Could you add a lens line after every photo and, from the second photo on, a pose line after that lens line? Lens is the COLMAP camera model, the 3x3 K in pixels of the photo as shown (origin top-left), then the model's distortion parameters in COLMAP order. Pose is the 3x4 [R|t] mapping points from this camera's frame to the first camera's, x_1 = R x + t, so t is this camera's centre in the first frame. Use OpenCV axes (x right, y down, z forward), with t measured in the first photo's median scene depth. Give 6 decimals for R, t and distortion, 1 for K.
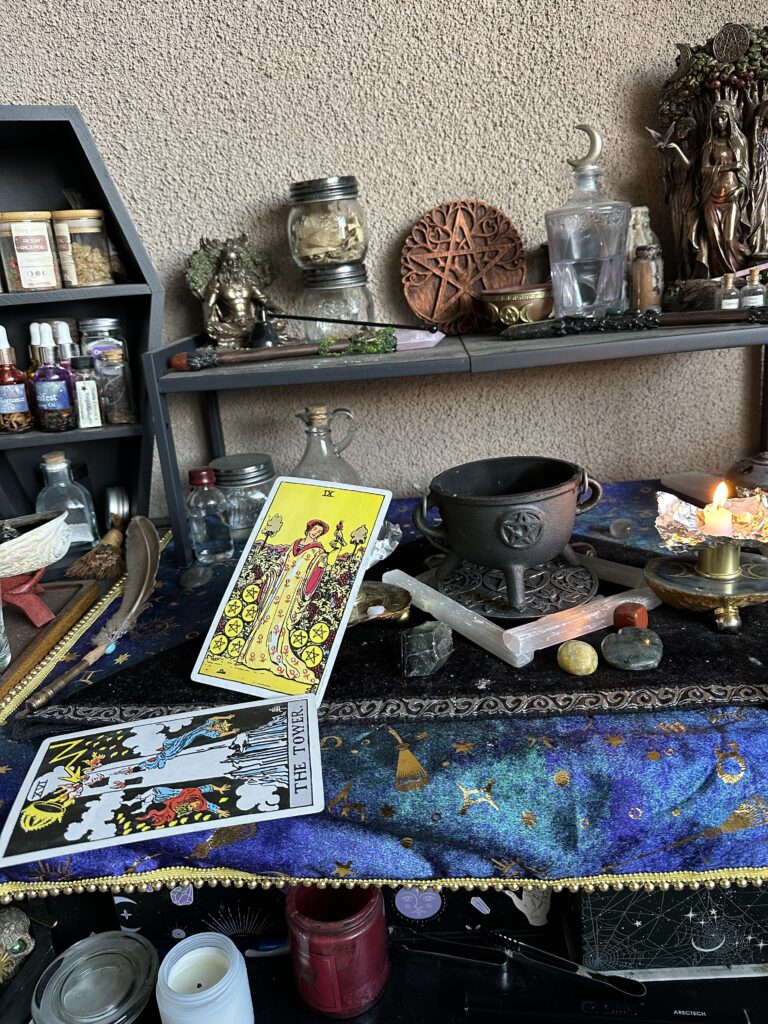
lens RADIAL K [[726.5, 0, 382.9], [0, 726.5, 518.4], [0, 0, 1]] dist [0.001769, -0.023021]
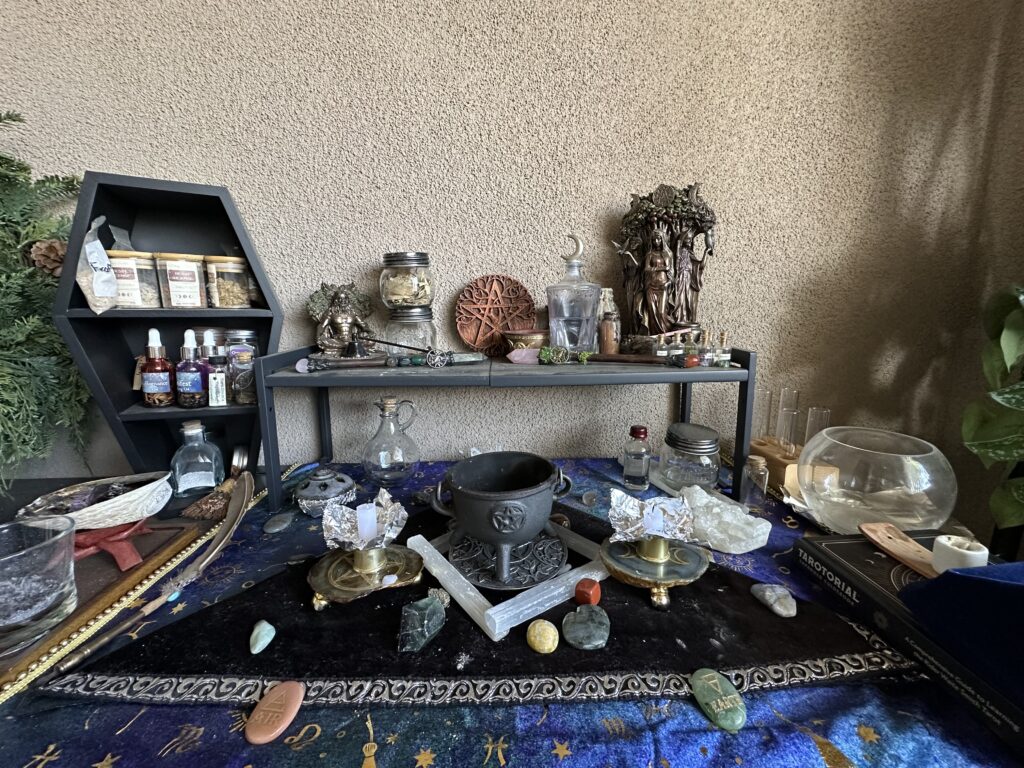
lens RADIAL K [[404.5, 0, 511.0], [0, 404.5, 383.2], [0, 0, 1]] dist [-0.010275, 0.001578]
pose [[0.994082, 0.066790, 0.085677, 0.085721], [-0.053820, 0.987871, -0.145649, -0.086033], [-0.094366, 0.140176, 0.985620, 0.182744]]
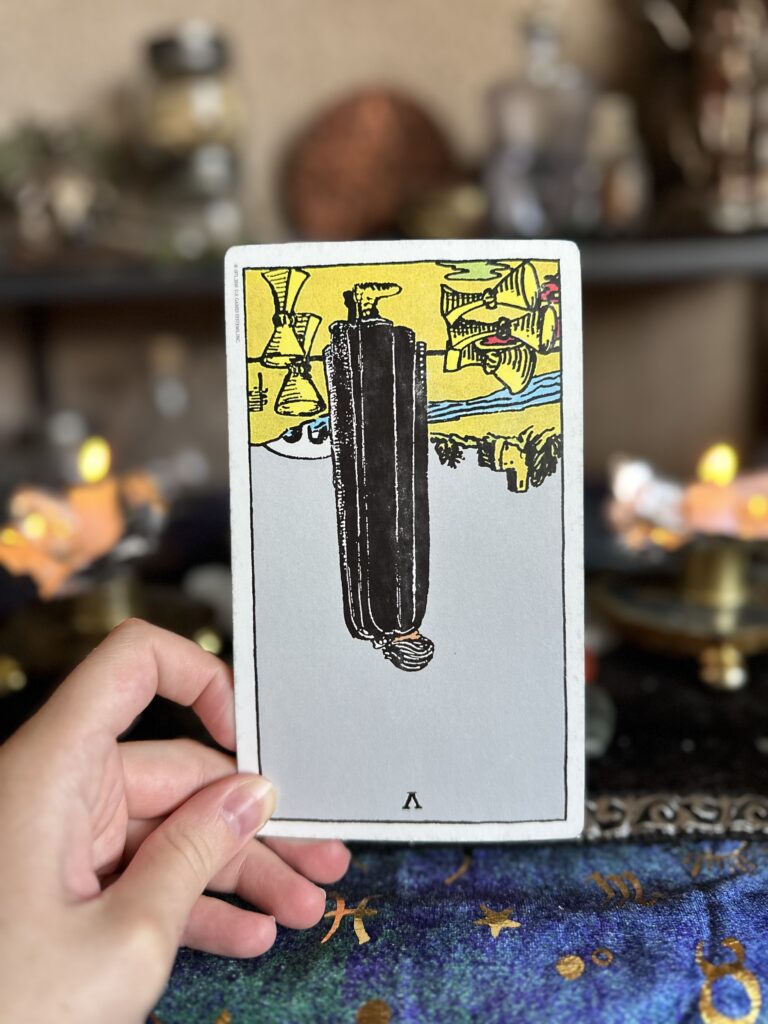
lens RADIAL K [[726.5, 0, 396.1], [0, 726.5, 517.7], [0, 0, 1]] dist [0.001769, -0.023021]
pose [[0.998714, 0.037528, 0.034099, 0.126211], [-0.036628, 0.998973, -0.026660, 0.027152], [-0.035064, 0.025377, 0.999063, 0.284432]]
